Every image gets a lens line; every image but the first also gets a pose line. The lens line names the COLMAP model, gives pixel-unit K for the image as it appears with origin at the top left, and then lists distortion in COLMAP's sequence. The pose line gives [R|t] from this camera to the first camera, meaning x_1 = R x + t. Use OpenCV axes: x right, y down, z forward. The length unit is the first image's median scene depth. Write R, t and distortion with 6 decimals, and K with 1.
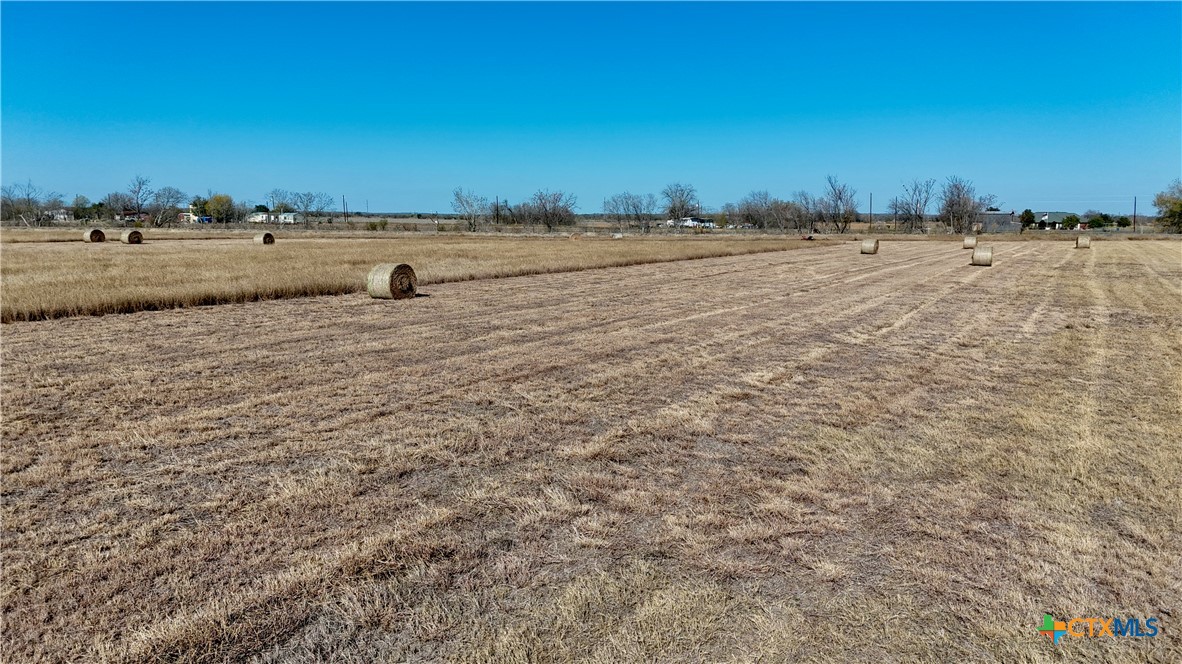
lens RADIAL K [[863.0, 0, 591.0], [0, 863.0, 332.0], [0, 0, 1]] dist [0.076077, -0.075394]
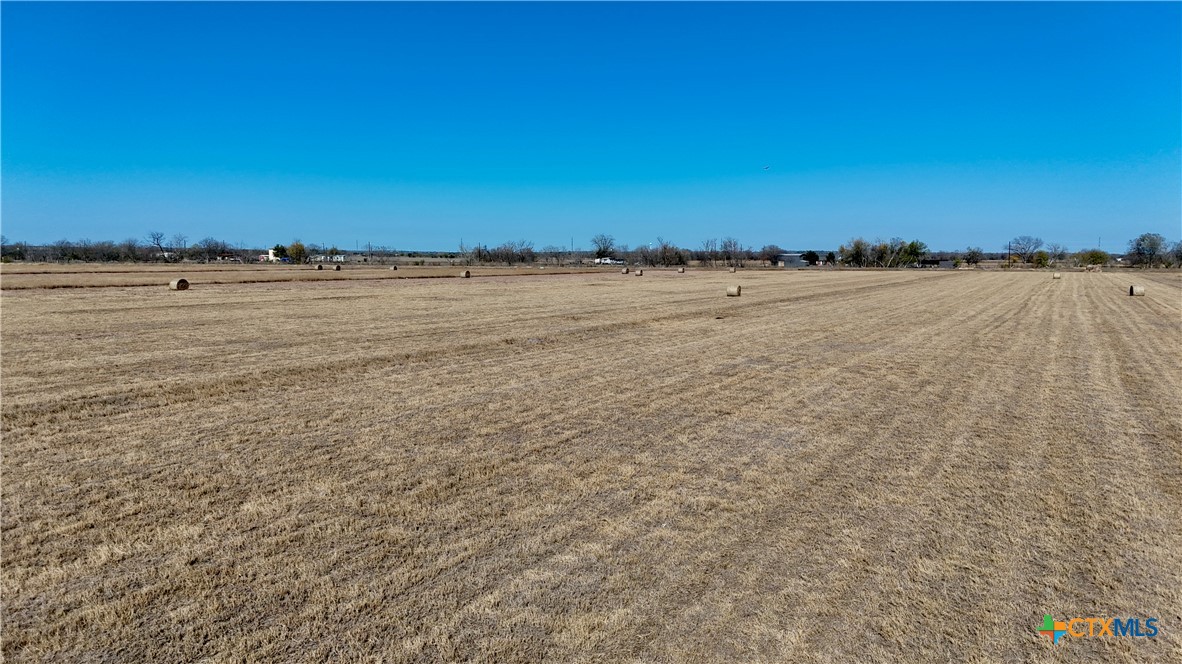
lens RADIAL K [[863.0, 0, 591.0], [0, 863.0, 332.0], [0, 0, 1]] dist [0.076077, -0.075394]
pose [[0.999634, -0.005432, 0.026489, 0.044367], [0.006544, 0.999093, -0.042074, 0.061746], [-0.026236, 0.042232, 0.998763, -0.500593]]
